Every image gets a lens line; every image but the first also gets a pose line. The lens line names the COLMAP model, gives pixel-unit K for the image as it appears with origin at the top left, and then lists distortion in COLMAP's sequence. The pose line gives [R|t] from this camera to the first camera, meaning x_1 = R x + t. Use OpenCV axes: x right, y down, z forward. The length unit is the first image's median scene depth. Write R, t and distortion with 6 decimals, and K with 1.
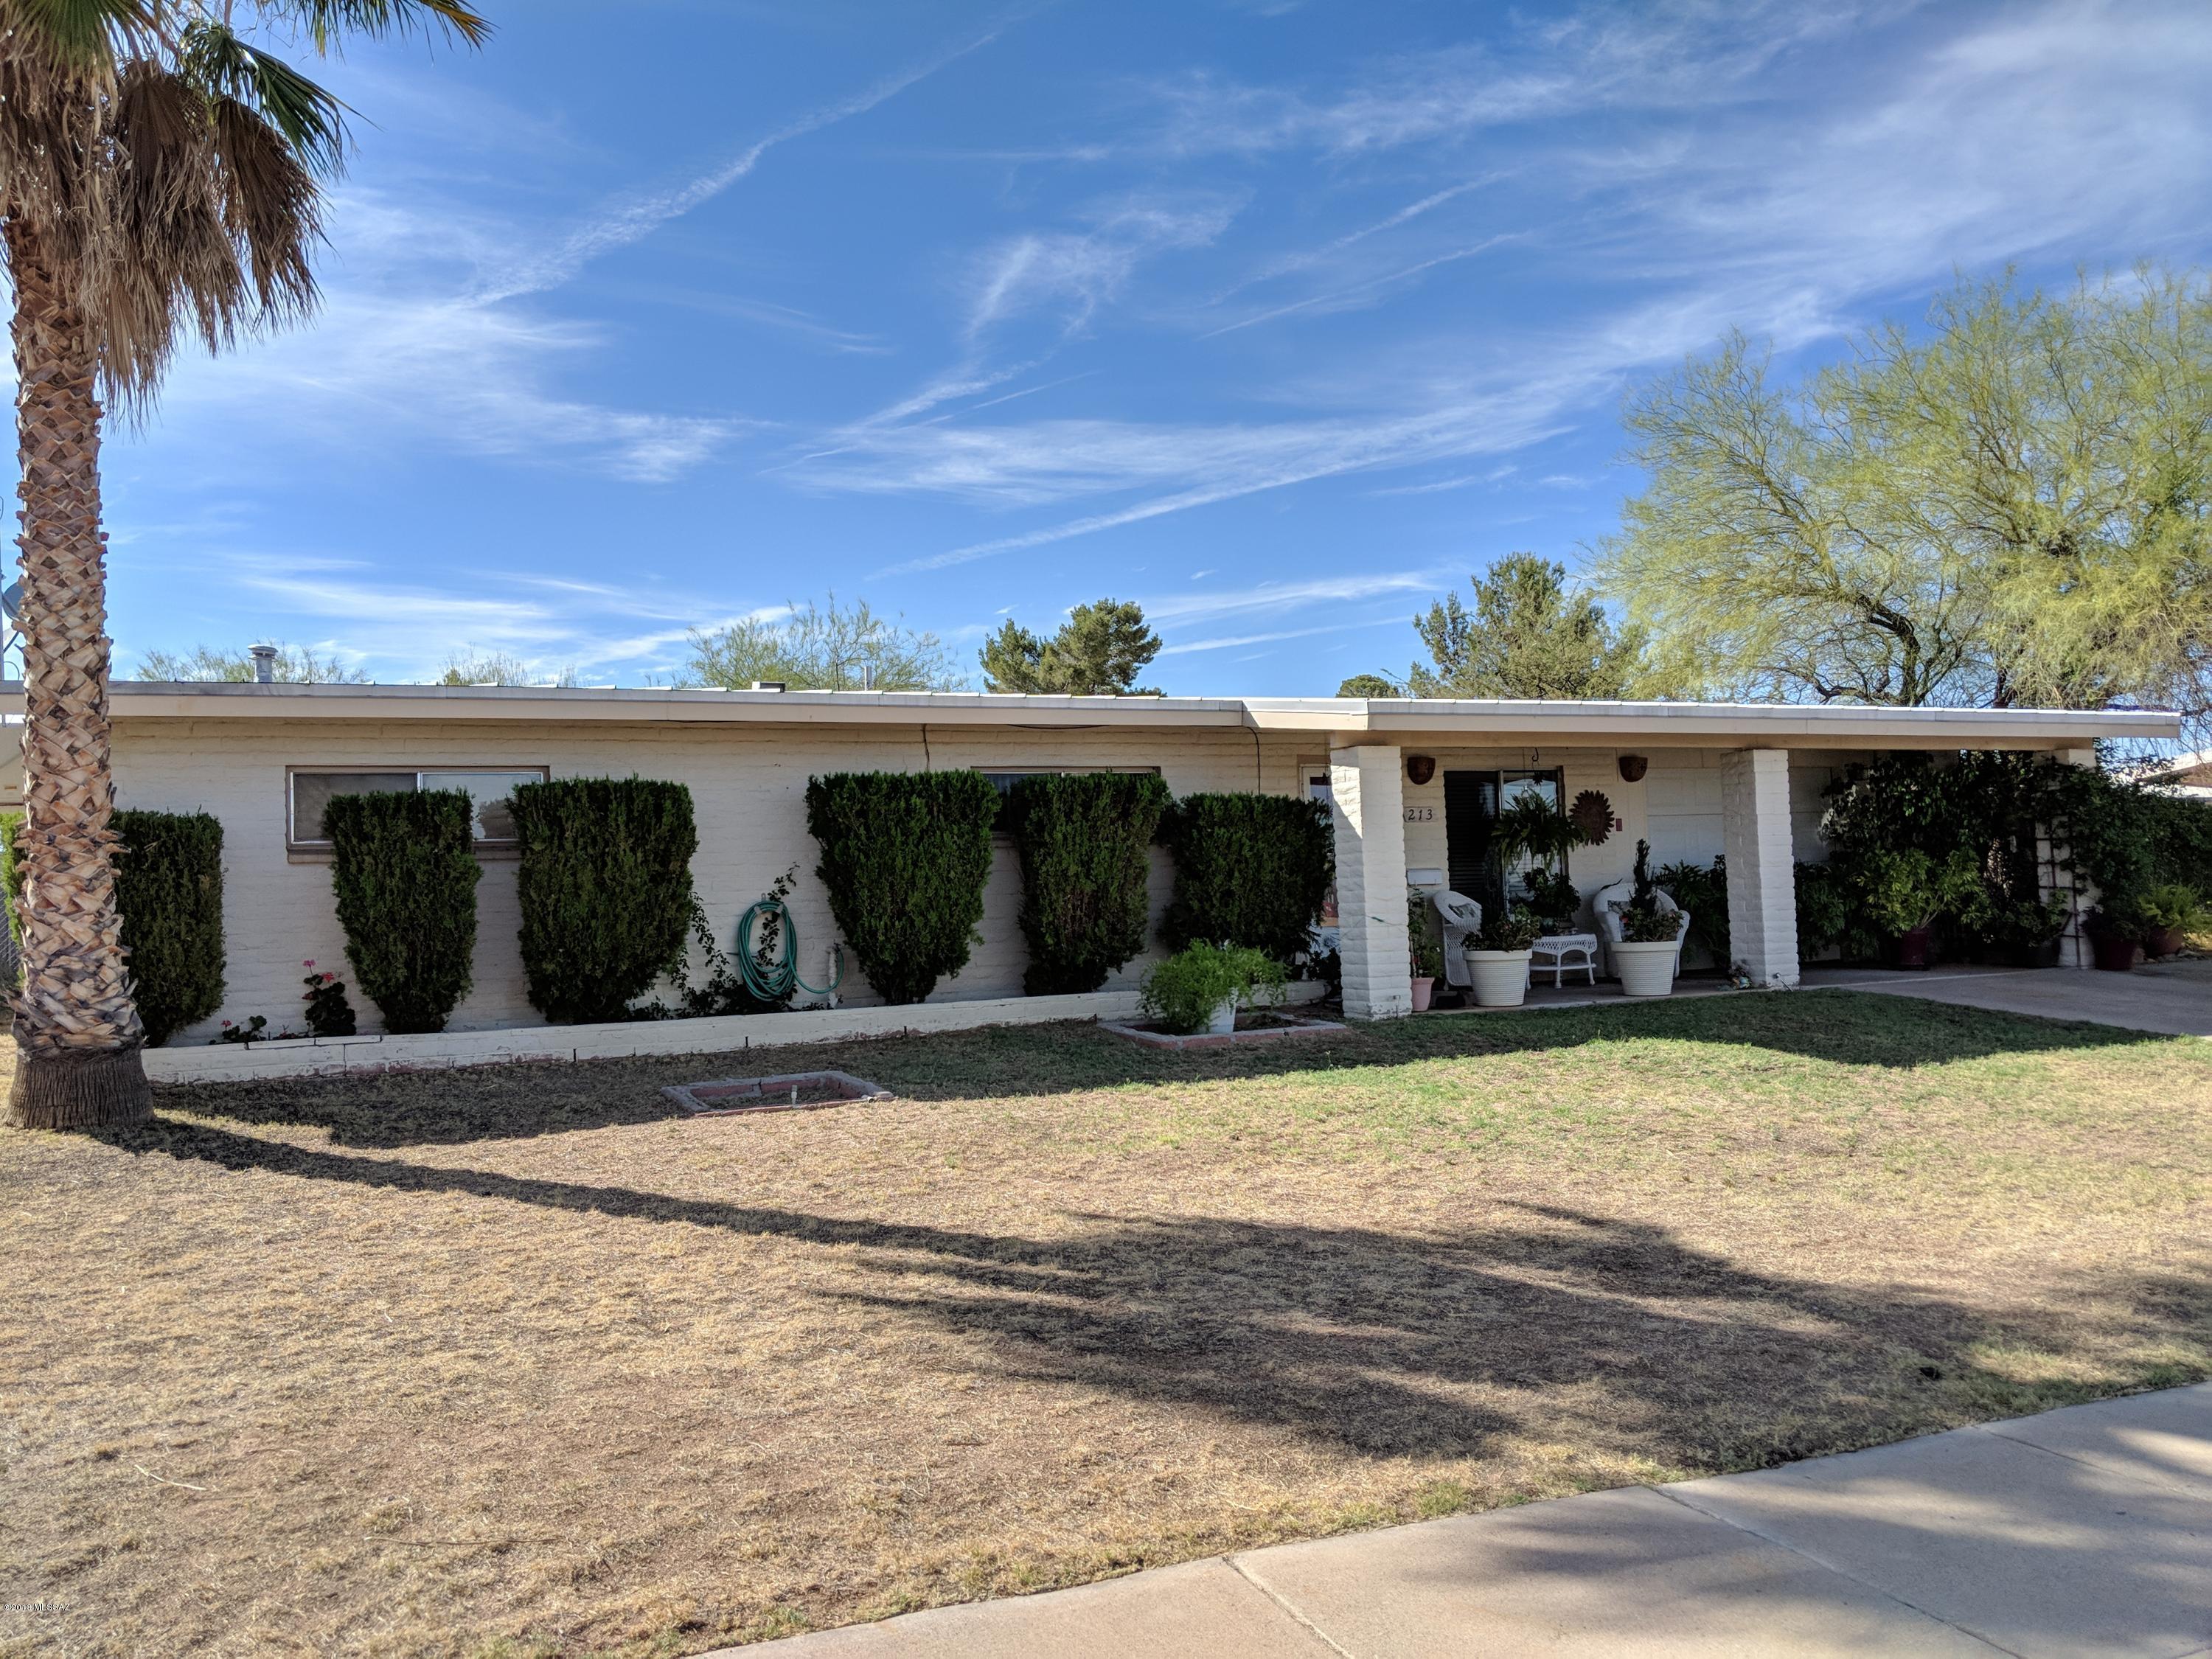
lens RADIAL K [[1726.7, 0, 1106.0], [0, 1726.7, 829.5], [0, 0, 1]] dist [0.114015, -0.204778]
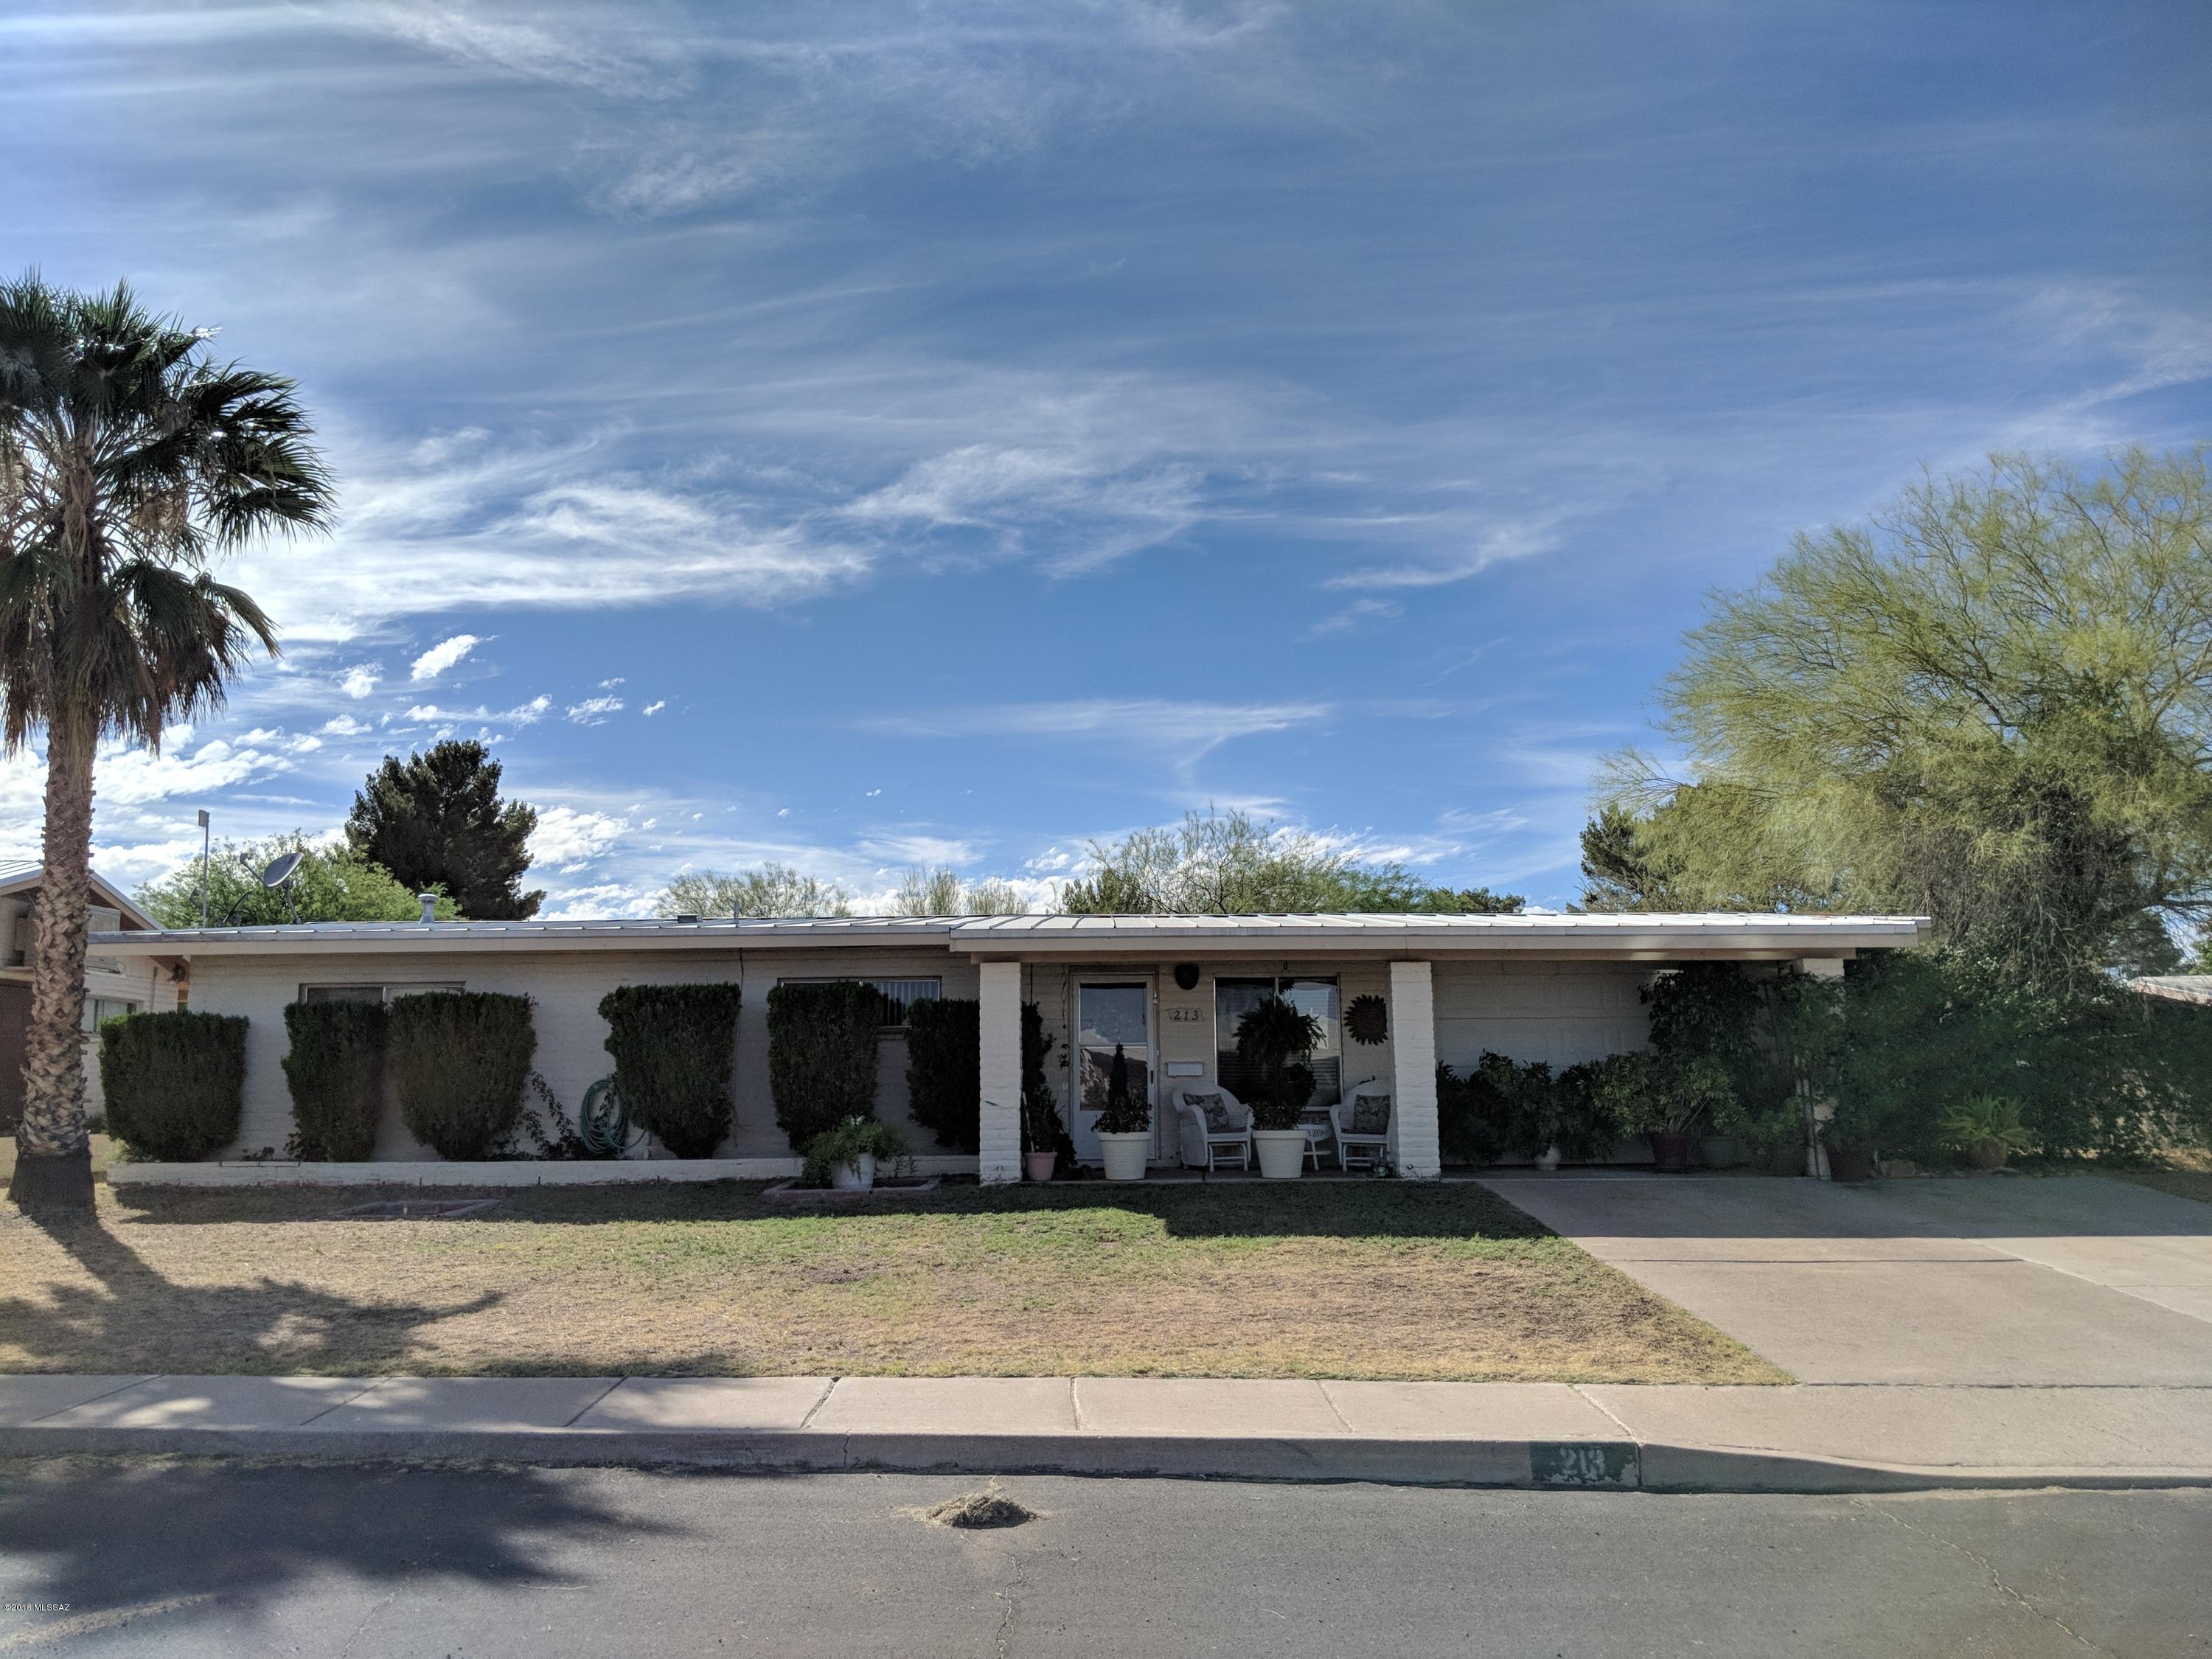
lens RADIAL K [[1726.7, 0, 1106.0], [0, 1726.7, 829.5], [0, 0, 1]] dist [0.114015, -0.204778]
pose [[0.912811, -0.035684, -0.406820, 0.742301], [-0.006942, 0.994675, -0.102825, -0.016107], [0.408323, 0.096685, 0.907703, -0.109771]]
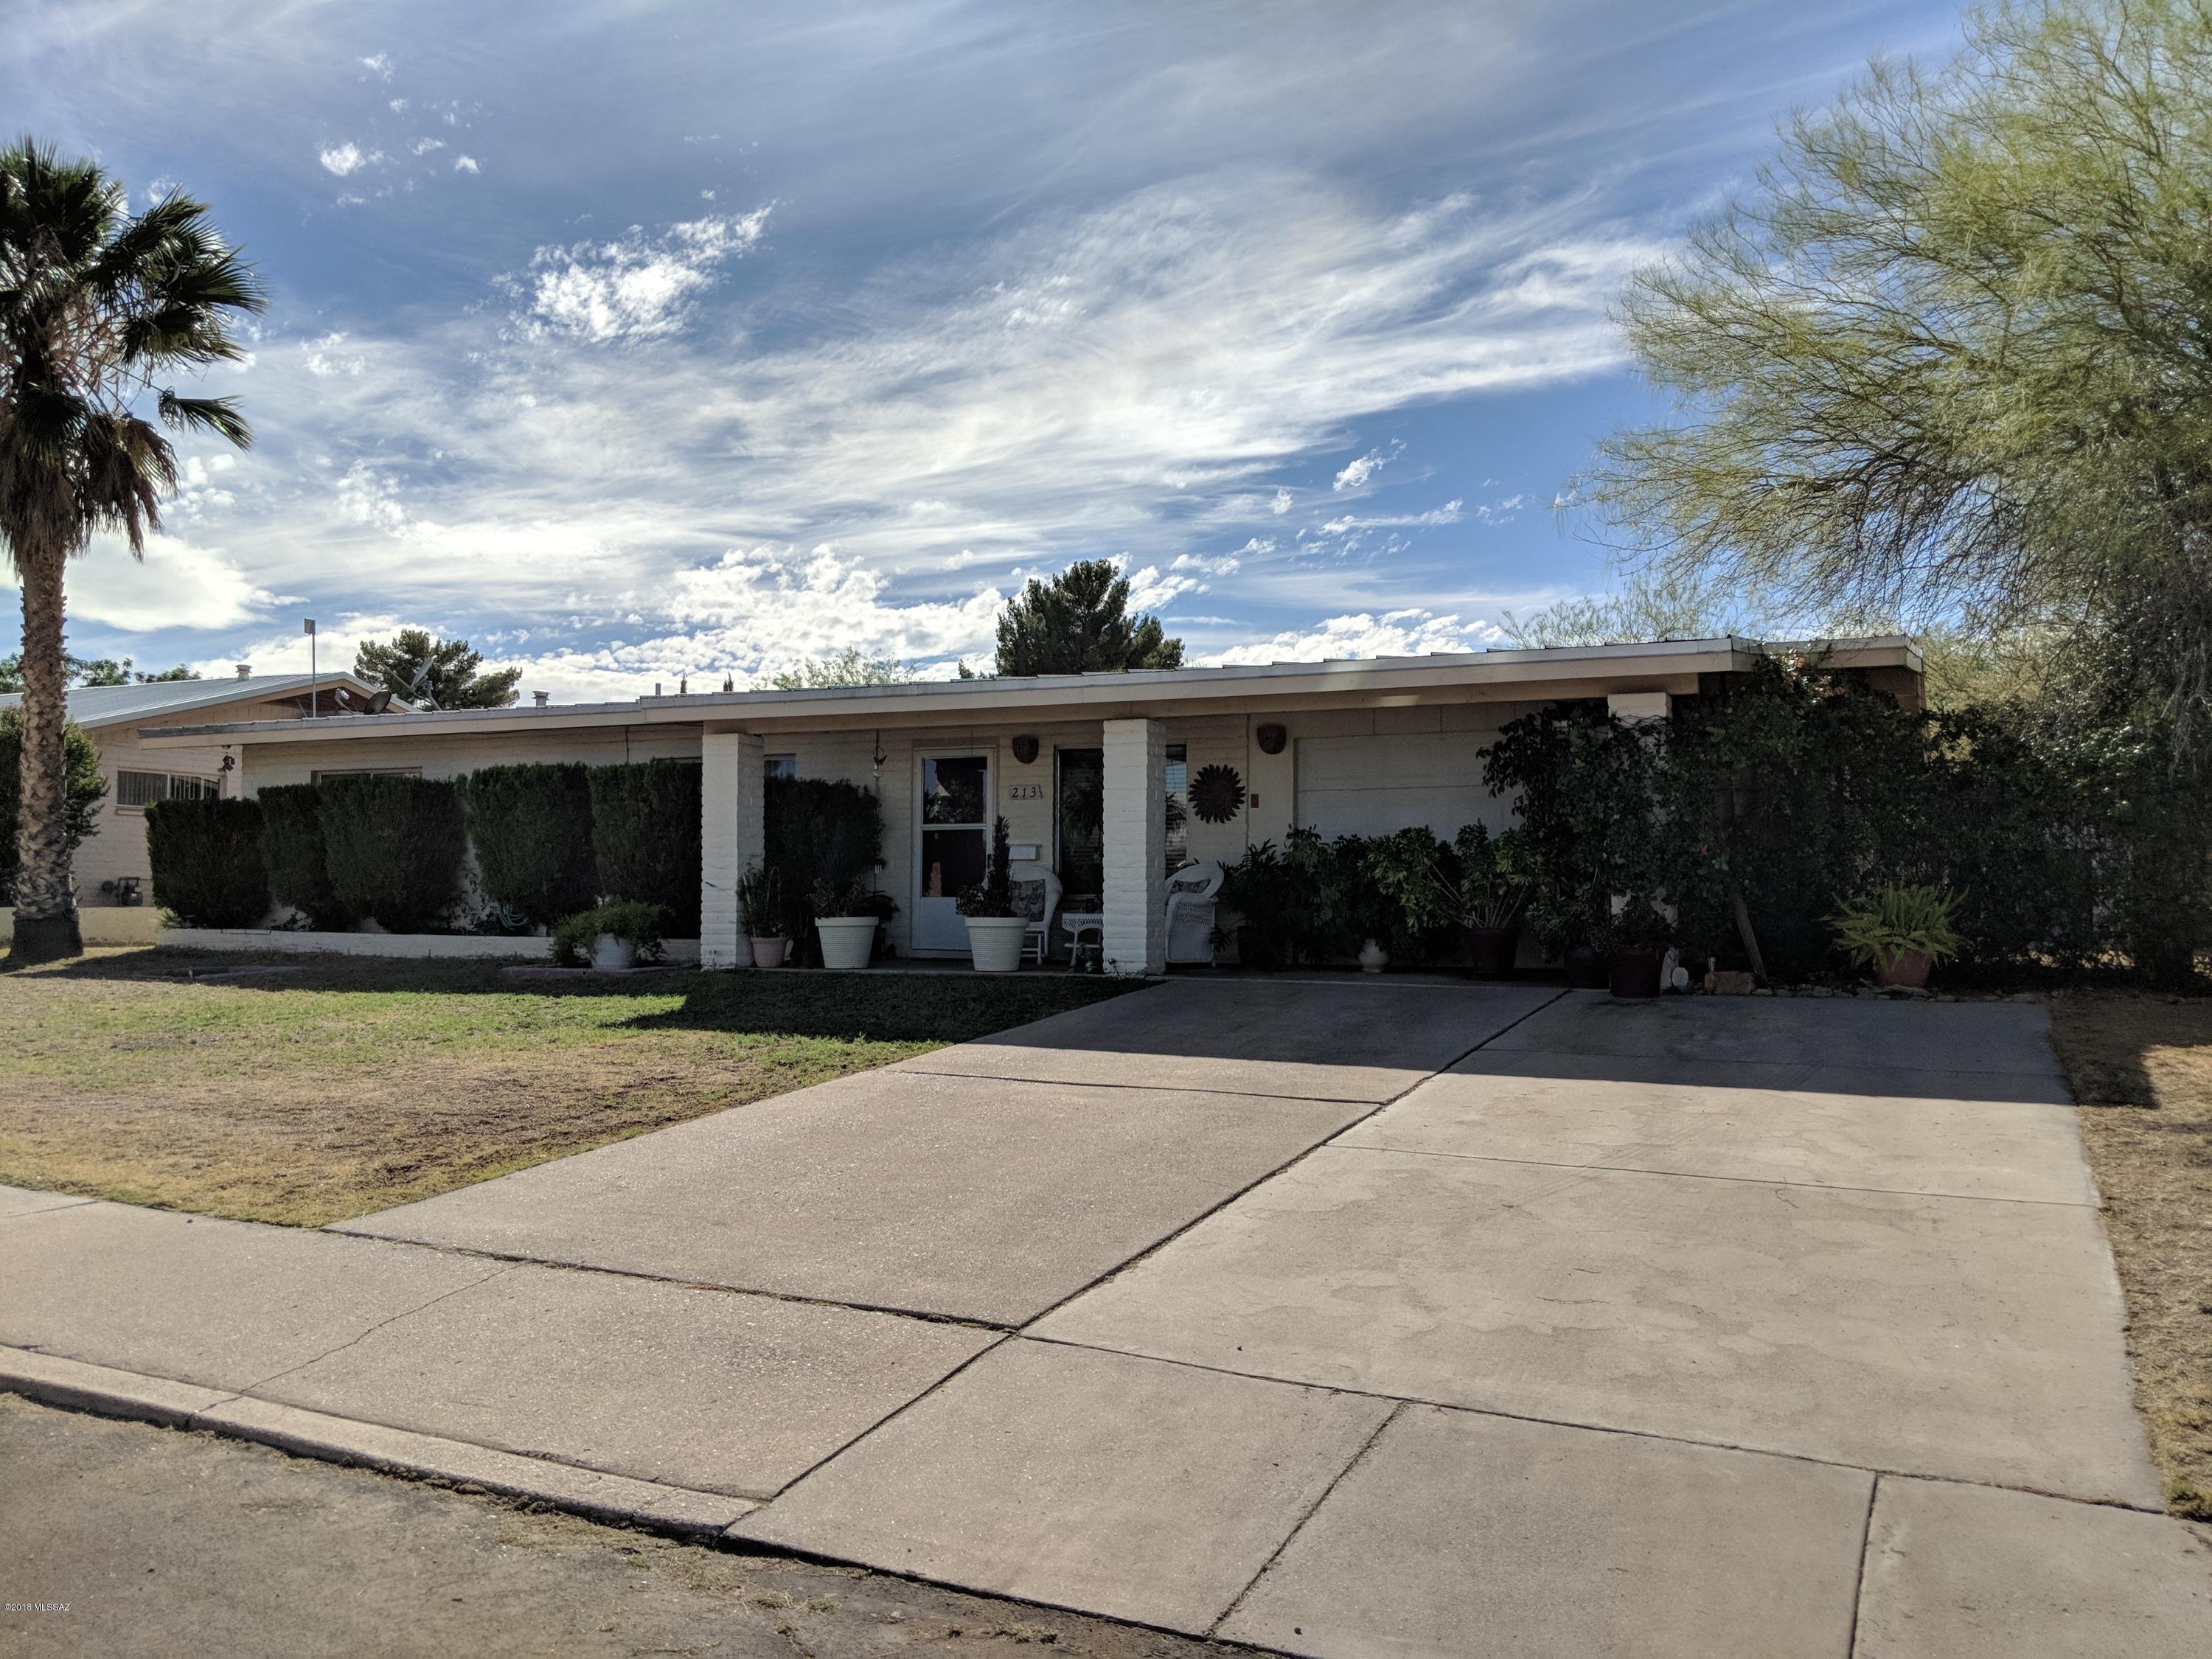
lens RADIAL K [[1726.7, 0, 1106.0], [0, 1726.7, 829.5], [0, 0, 1]] dist [0.114015, -0.204778]
pose [[0.653929, 0.006279, -0.756530, 1.196035], [0.001237, 0.999955, 0.009368, 0.004759], [0.756555, -0.007062, 0.653892, 0.434351]]
